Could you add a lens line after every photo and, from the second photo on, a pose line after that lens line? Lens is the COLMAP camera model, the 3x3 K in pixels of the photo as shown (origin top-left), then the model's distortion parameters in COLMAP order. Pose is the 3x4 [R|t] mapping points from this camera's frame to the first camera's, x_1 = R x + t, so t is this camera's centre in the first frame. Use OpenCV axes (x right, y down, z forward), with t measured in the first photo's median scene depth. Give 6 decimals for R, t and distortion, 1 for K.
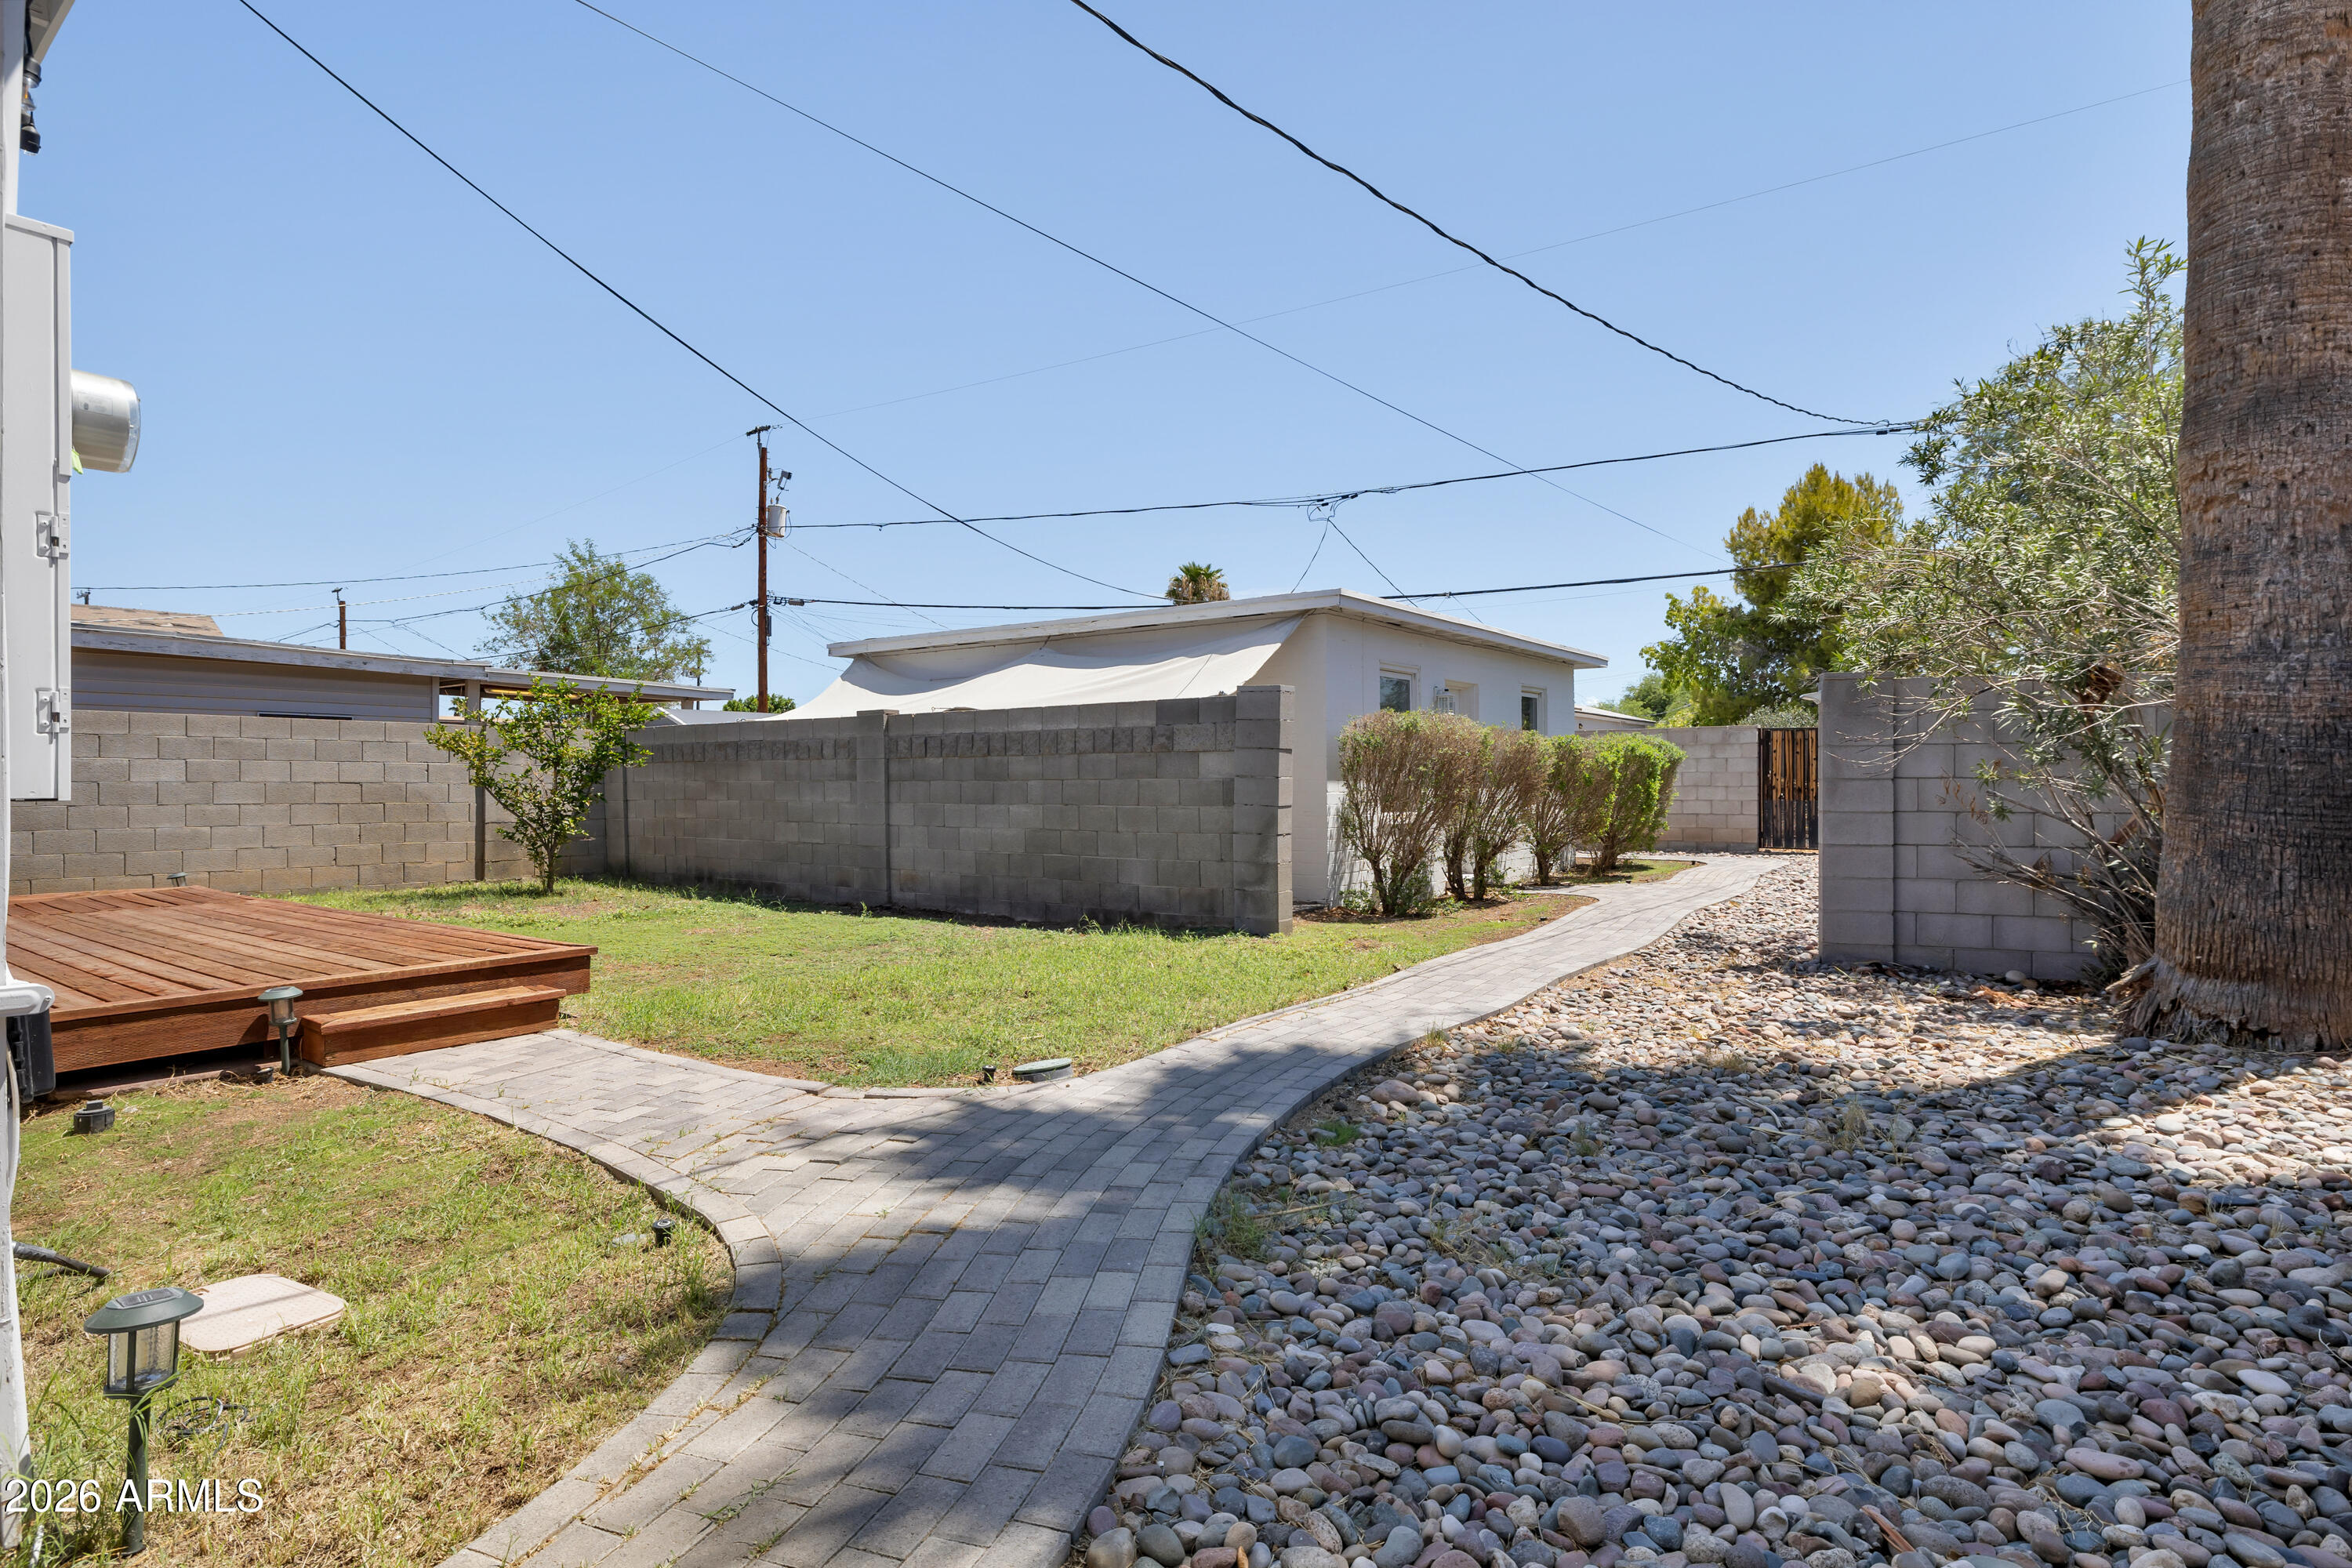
lens RADIAL K [[1189.5, 0, 1183.6], [0, 1189.5, 782.8], [0, 0, 1]] dist [-0.003372, -0.000549]
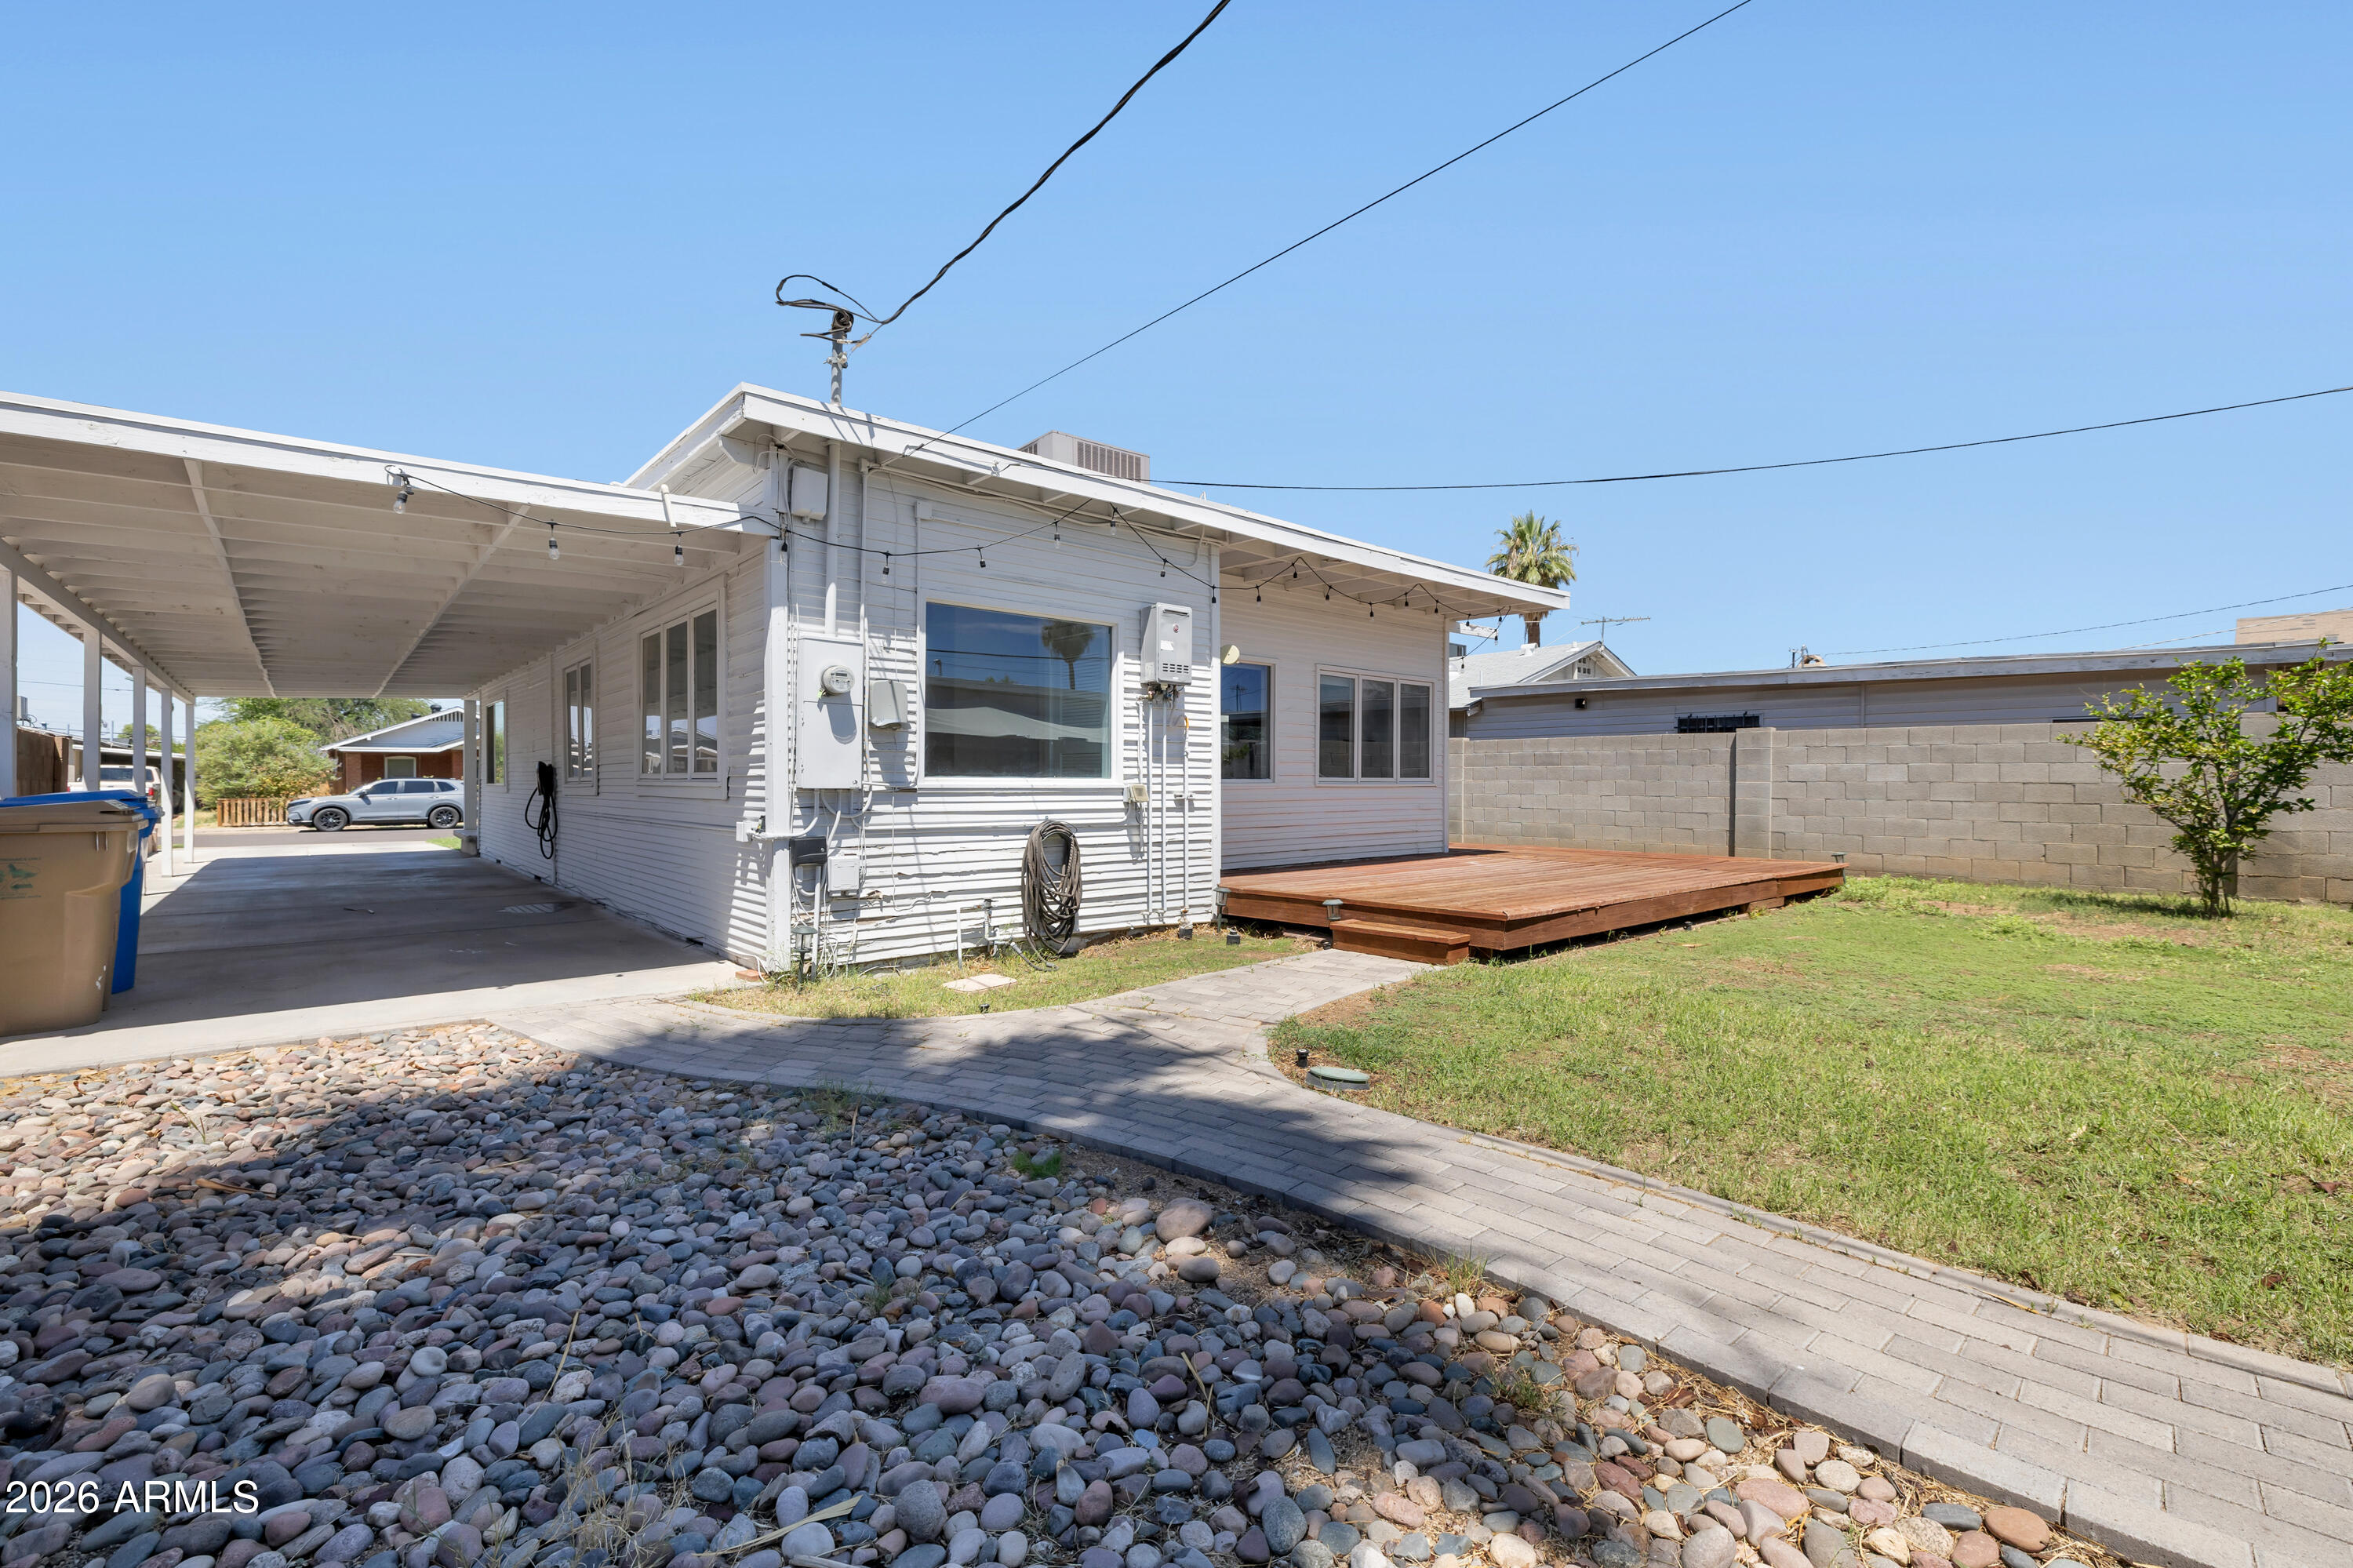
lens RADIAL K [[987.7, 0, 1185.7], [0, 987.7, 776.8], [0, 0, 1]] dist [-0.000239, -0.000156]
pose [[-0.183870, -0.003039, -0.982946, 0.300665], [-0.001635, 0.999995, -0.002785, -0.001925], [0.982949, 0.001095, -0.183874, 0.436715]]
